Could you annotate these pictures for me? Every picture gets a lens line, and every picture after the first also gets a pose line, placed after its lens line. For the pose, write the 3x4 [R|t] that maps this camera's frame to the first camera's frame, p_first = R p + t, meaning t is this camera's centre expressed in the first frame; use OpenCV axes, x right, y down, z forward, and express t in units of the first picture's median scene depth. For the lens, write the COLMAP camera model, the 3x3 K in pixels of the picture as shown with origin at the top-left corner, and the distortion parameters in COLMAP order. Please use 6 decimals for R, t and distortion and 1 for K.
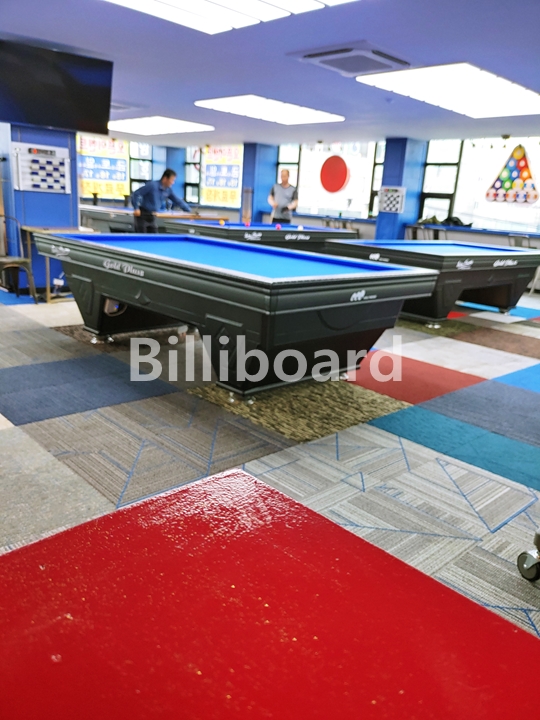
lens RADIAL K [[570.1, 0, 270.0], [0, 570.1, 360.0], [0, 0, 1]] dist [0.026448, -0.003817]
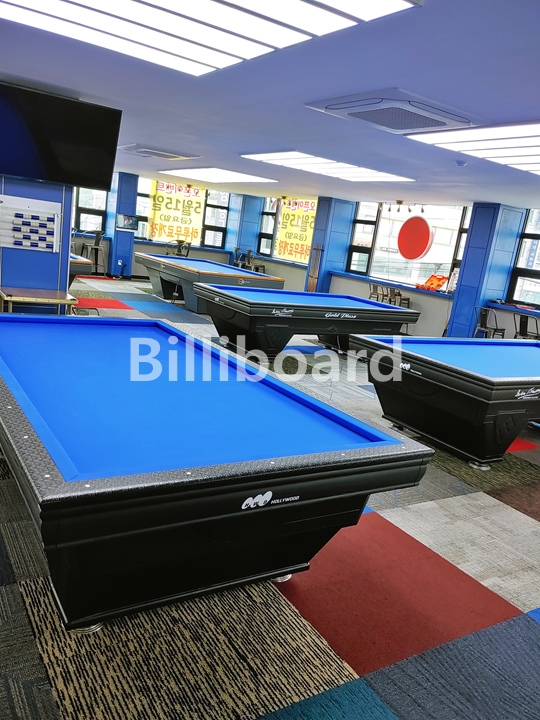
lens RADIAL K [[578.2, 0, 260.4], [0, 578.2, 361.6], [0, 0, 1]] dist [0.010407, -0.001003]
pose [[0.977278, 0.106495, -0.183266, 0.082062], [-0.119007, 0.991160, -0.058653, -0.071789], [0.175399, 0.079130, 0.981312, 0.131585]]
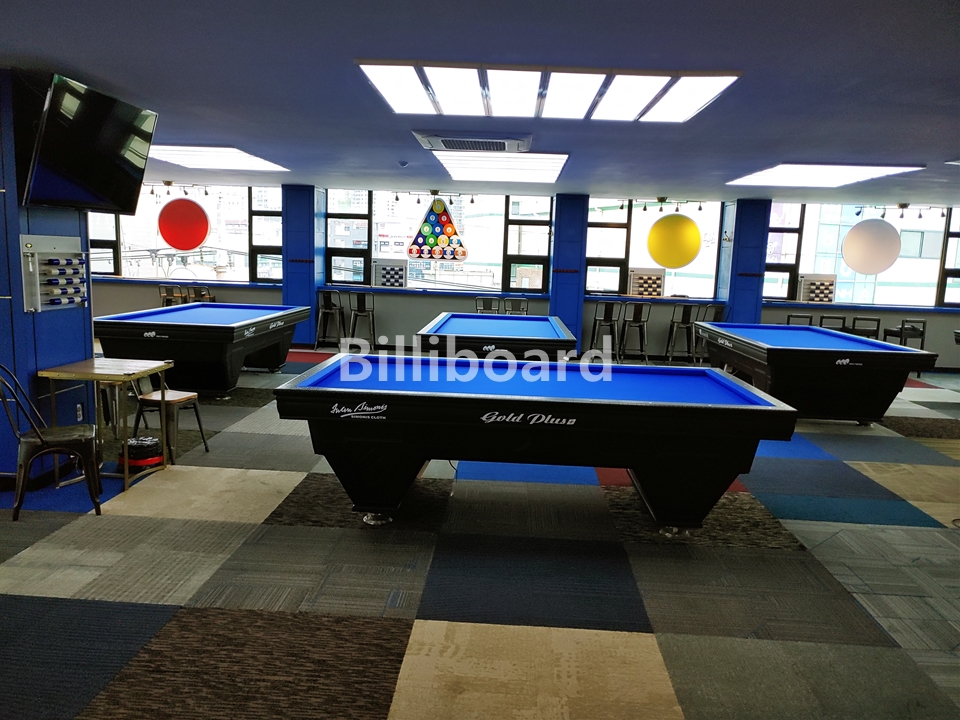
lens RADIAL K [[760.2, 0, 474.7], [0, 760.2, 380.1], [0, 0, 1]] dist [0.026448, -0.003817]
pose [[0.730166, -0.154313, 0.665616, -0.385242], [0.197839, 0.980181, 0.010216, -0.090427], [-0.654001, 0.124225, 0.746225, 0.085516]]
